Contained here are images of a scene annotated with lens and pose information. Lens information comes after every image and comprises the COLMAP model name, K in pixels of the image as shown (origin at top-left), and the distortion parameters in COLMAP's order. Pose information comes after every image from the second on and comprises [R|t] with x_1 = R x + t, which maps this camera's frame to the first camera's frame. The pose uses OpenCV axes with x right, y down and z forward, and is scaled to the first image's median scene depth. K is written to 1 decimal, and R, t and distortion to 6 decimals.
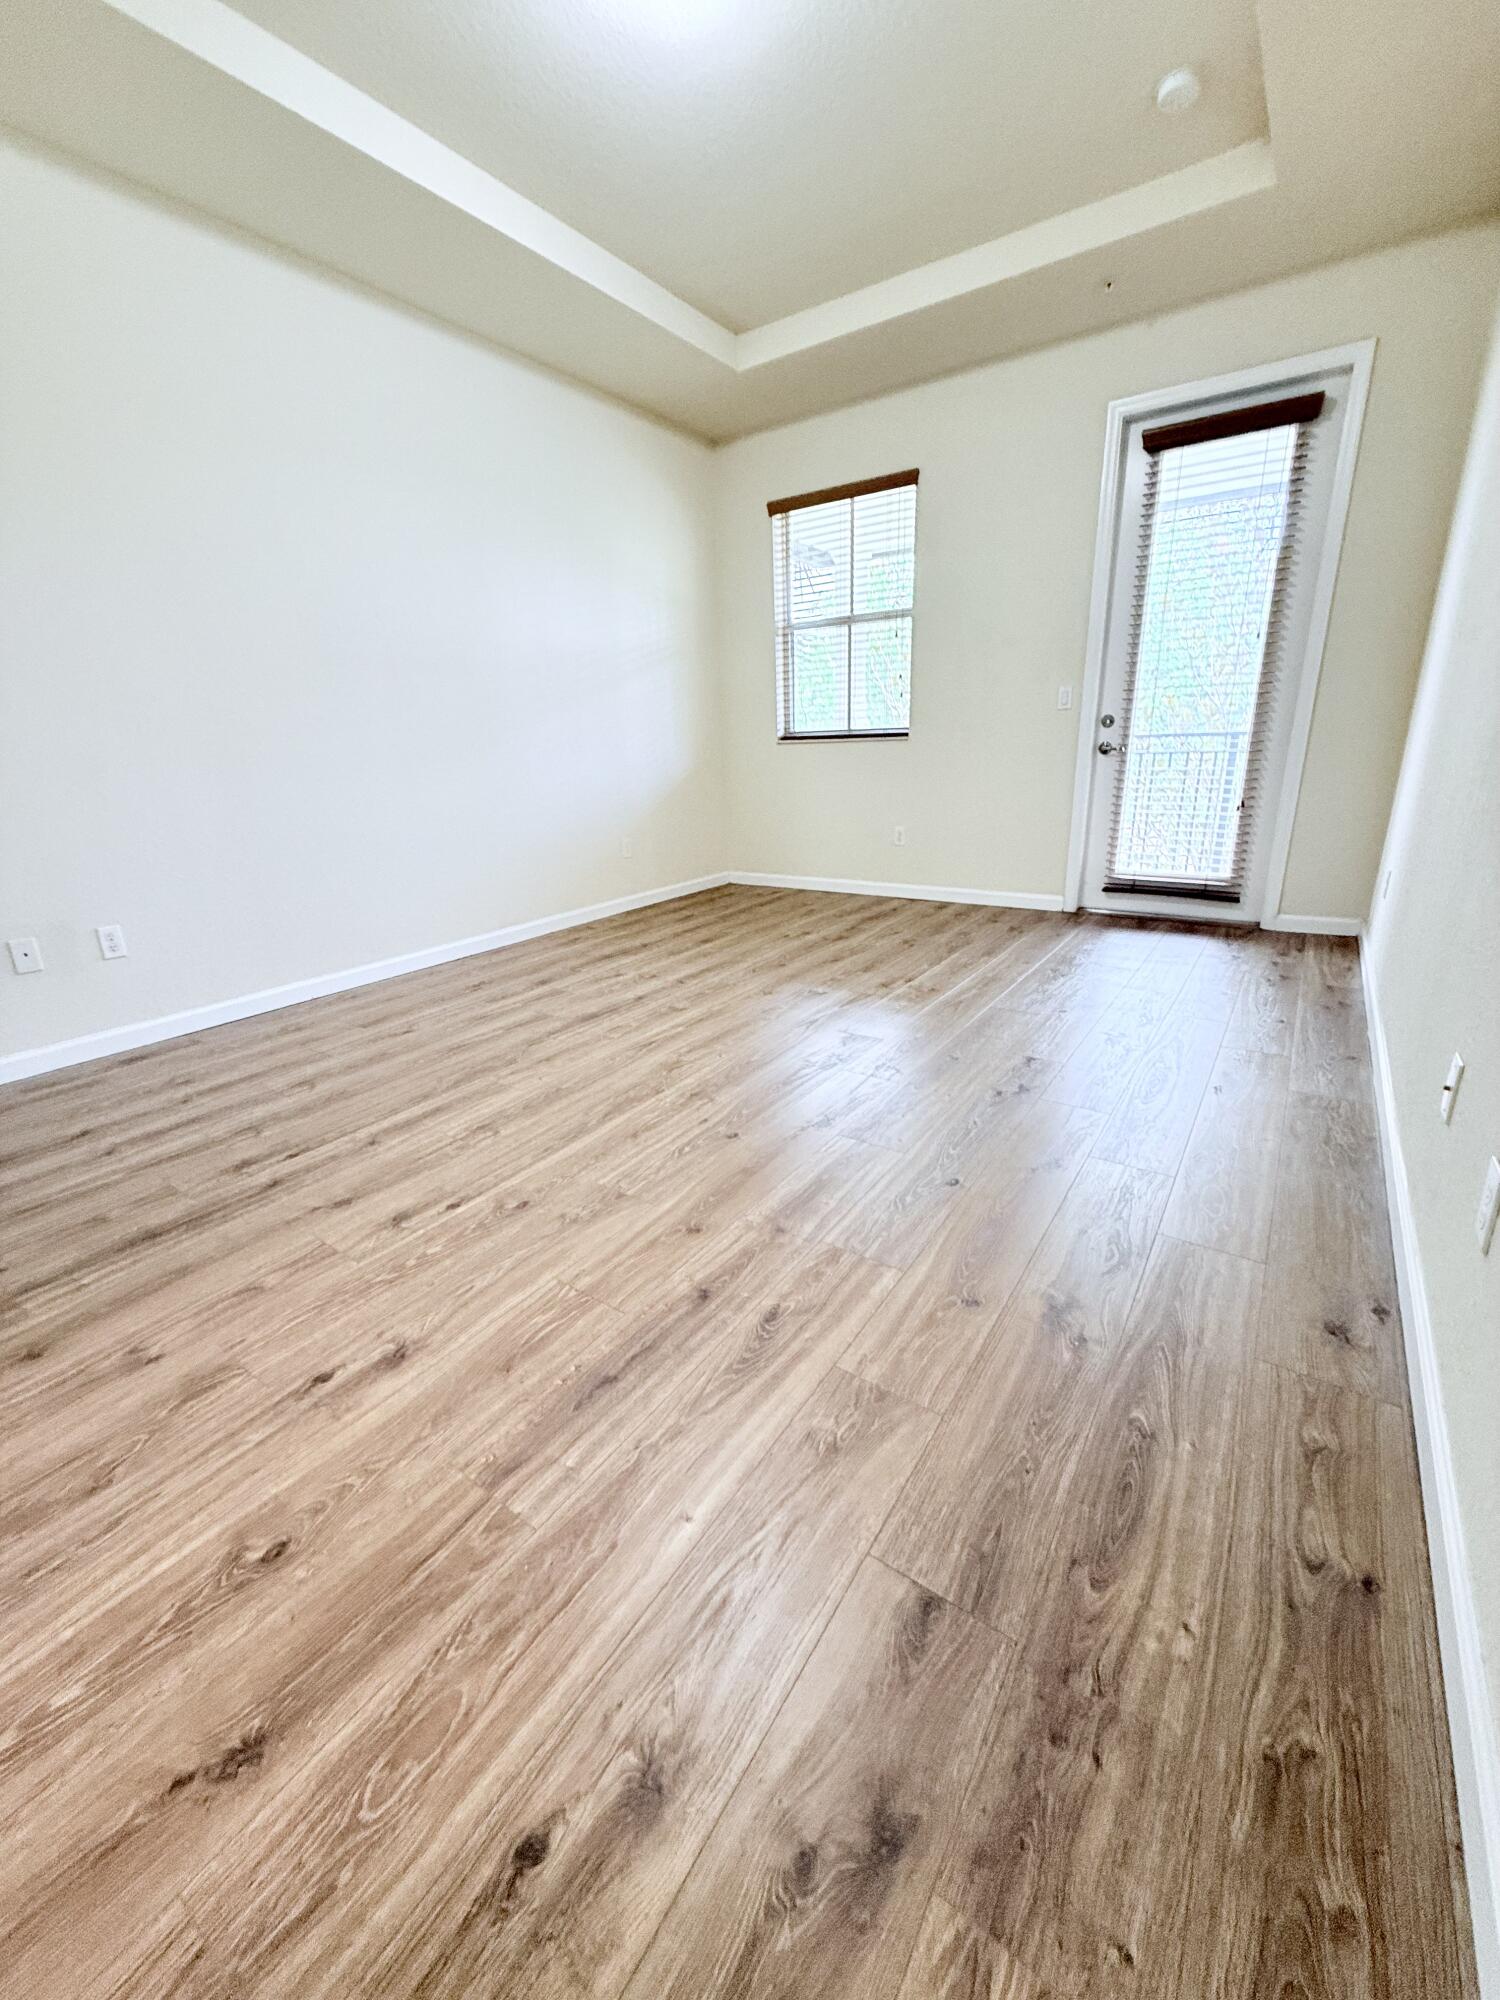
lens RADIAL K [[797.2, 0, 751.8], [0, 797.2, 996.5], [0, 0, 1]] dist [0.000334, 0.000209]
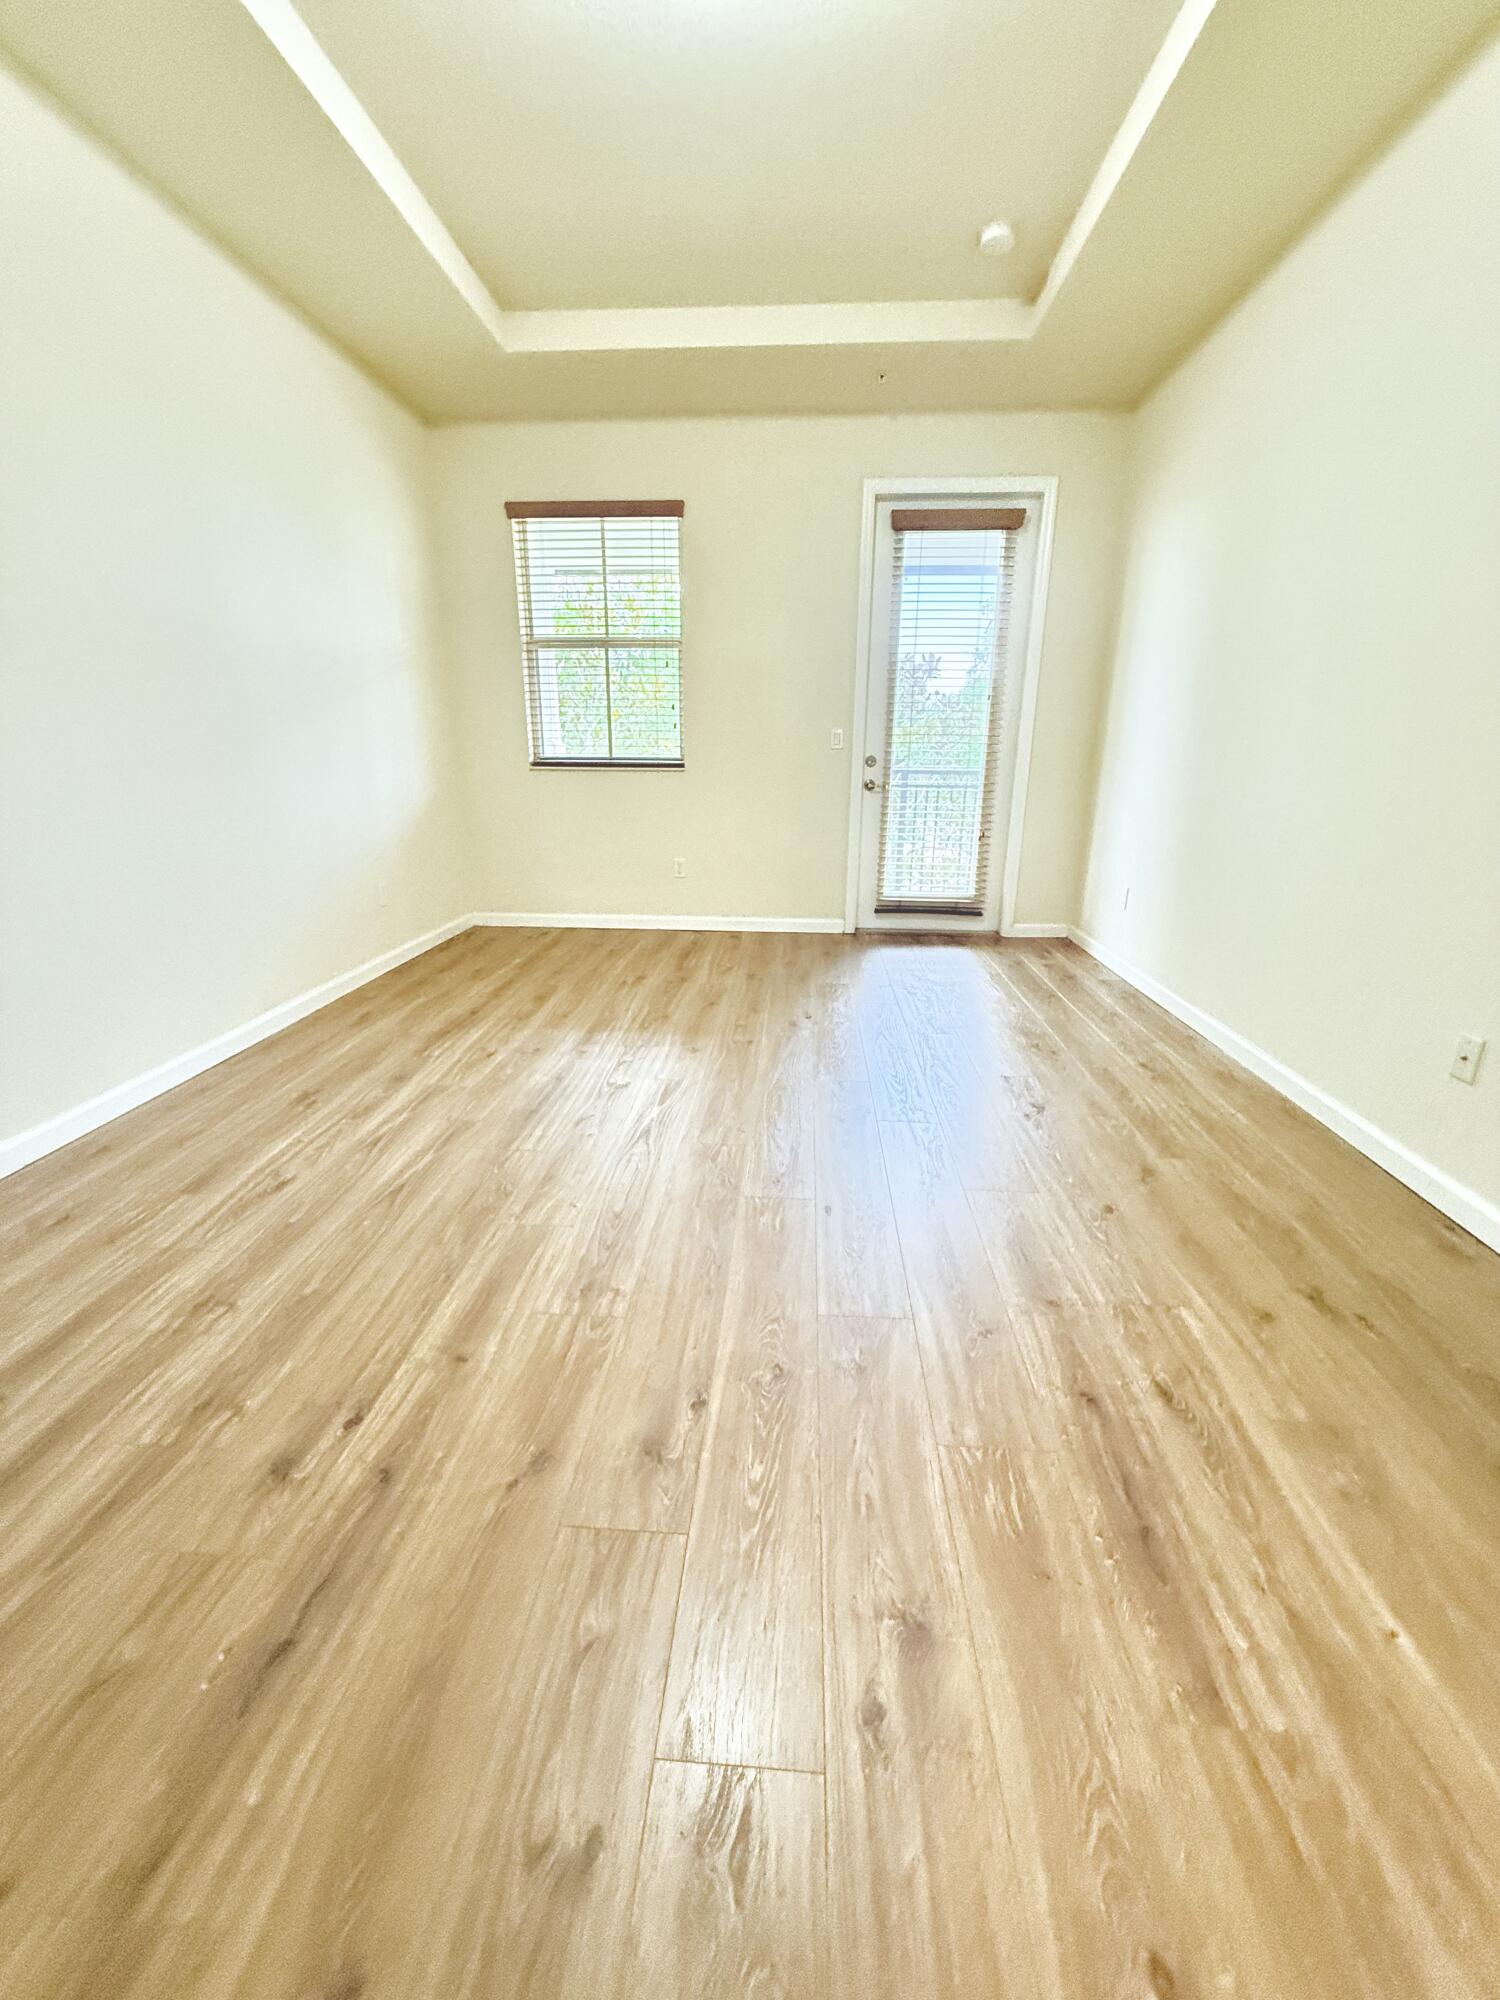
lens RADIAL K [[798.4, 0, 751.7], [0, 798.4, 996.3], [0, 0, 1]] dist [-0.000052, 0.000036]
pose [[0.858534, -0.113943, 0.499936, -0.354858], [0.124261, 0.992168, 0.012739, -0.066098], [-0.497472, 0.051186, 0.865968, 0.161296]]
